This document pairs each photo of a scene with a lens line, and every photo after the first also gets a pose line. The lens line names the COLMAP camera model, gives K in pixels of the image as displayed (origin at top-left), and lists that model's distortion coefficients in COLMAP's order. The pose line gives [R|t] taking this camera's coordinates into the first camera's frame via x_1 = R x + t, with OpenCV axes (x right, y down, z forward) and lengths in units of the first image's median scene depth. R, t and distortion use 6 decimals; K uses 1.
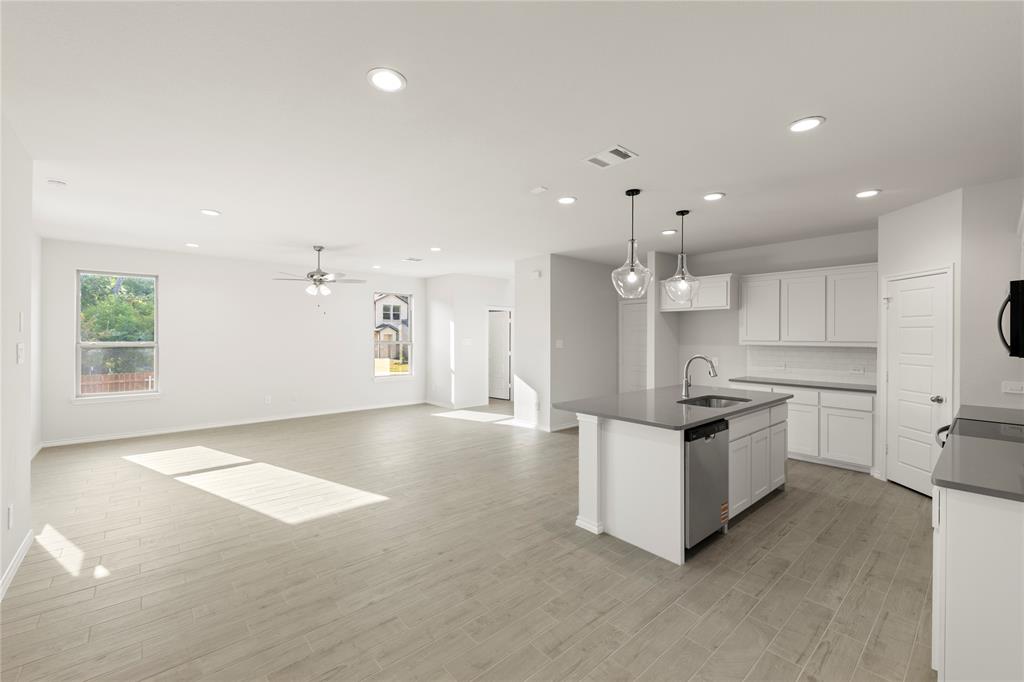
lens RADIAL K [[394.3, 0, 521.0], [0, 394.3, 338.3], [0, 0, 1]] dist [-0.004201, -0.000682]
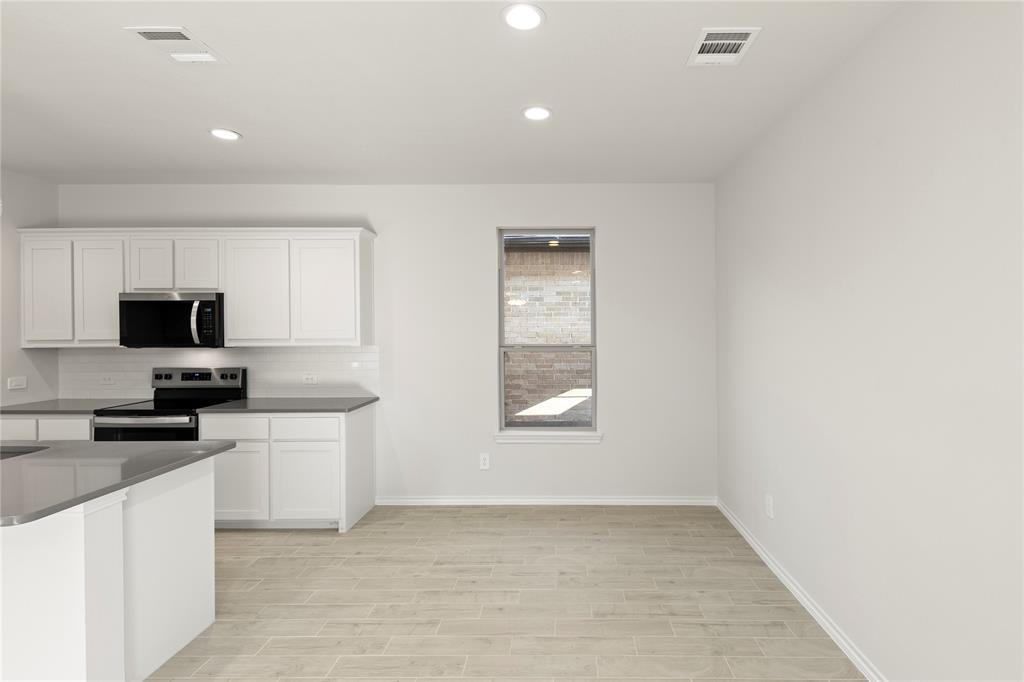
lens RADIAL K [[515.4, 0, 566.8], [0, 515.4, 334.9], [0, 0, 1]] dist [-0.004935, -0.001825]
pose [[-0.732462, -0.011260, 0.680715, -0.391168], [0.005248, 0.999740, 0.022184, -0.010789], [-0.680788, 0.019822, -0.732212, 0.601329]]
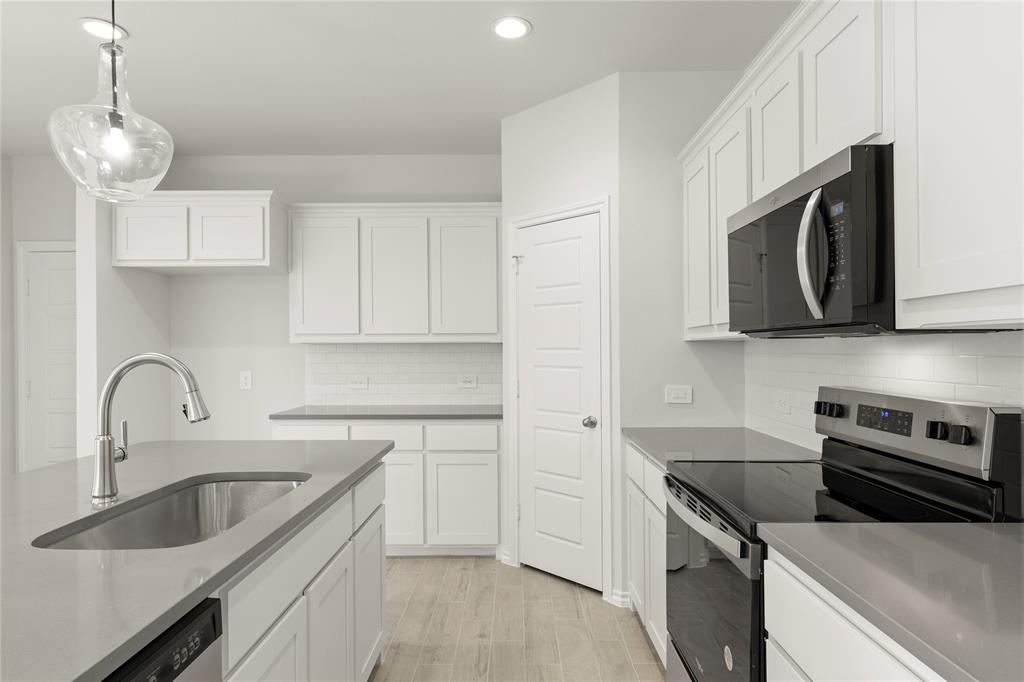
lens RADIAL K [[585.3, 0, 475.0], [0, 585.3, 343.1], [0, 0, 1]] dist [-0.010958, 0.000593]
pose [[0.701694, -0.001812, 0.712476, 0.205824], [0.011948, 0.999886, -0.009224, 0.027941], [-0.712378, 0.014985, 0.701636, 0.337763]]
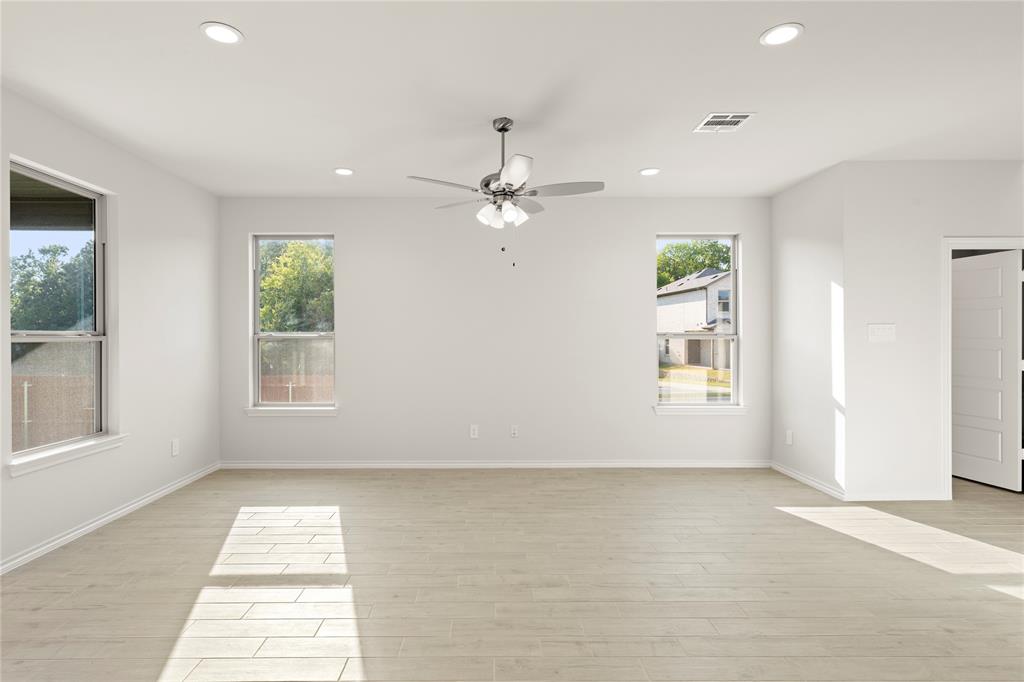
lens RADIAL K [[525.7, 0, 508.4], [0, 525.7, 337.8], [0, 0, 1]] dist [-0.000193, 0.000130]
pose [[0.747416, -0.003093, -0.664349, -0.105678], [0.000045, 0.999989, -0.004604, 0.025047], [0.664356, 0.003411, 0.747408, 0.572235]]
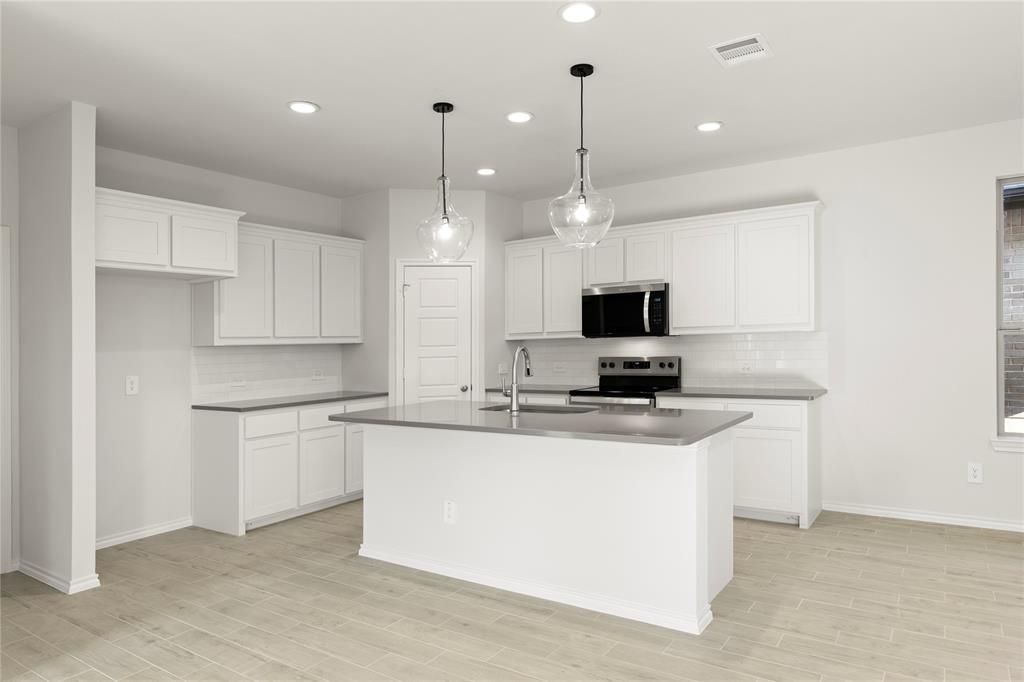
lens RADIAL K [[633.6, 0, 512.6], [0, 633.6, 350.1], [0, 0, 1]] dist [0.000878, -0.001088]
pose [[-0.207953, -0.012854, 0.978054, -0.405364], [0.028443, 0.999411, 0.019183, 0.018739], [-0.977725, 0.031807, -0.207465, 0.831875]]
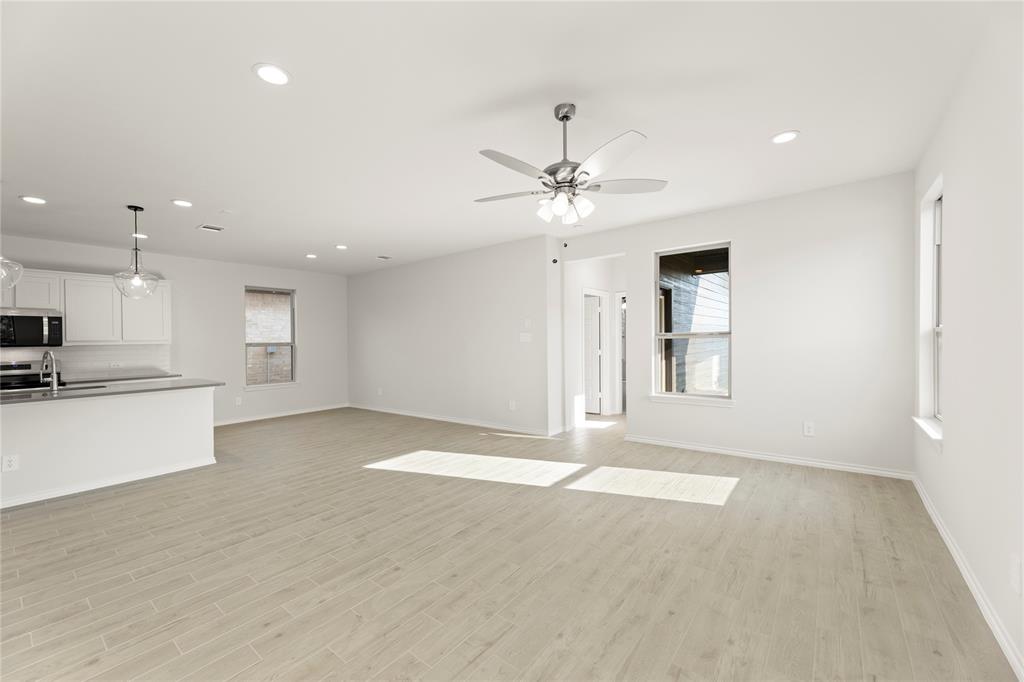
lens RADIAL K [[411.9, 0, 512.6], [0, 411.9, 343.9], [0, 0, 1]] dist [0.001135, 0.000758]
pose [[-0.988686, 0.016786, -0.149059, -0.414509], [0.014854, 0.999791, 0.014062, 0.018692], [0.149264, 0.011689, -0.988728, 1.532915]]
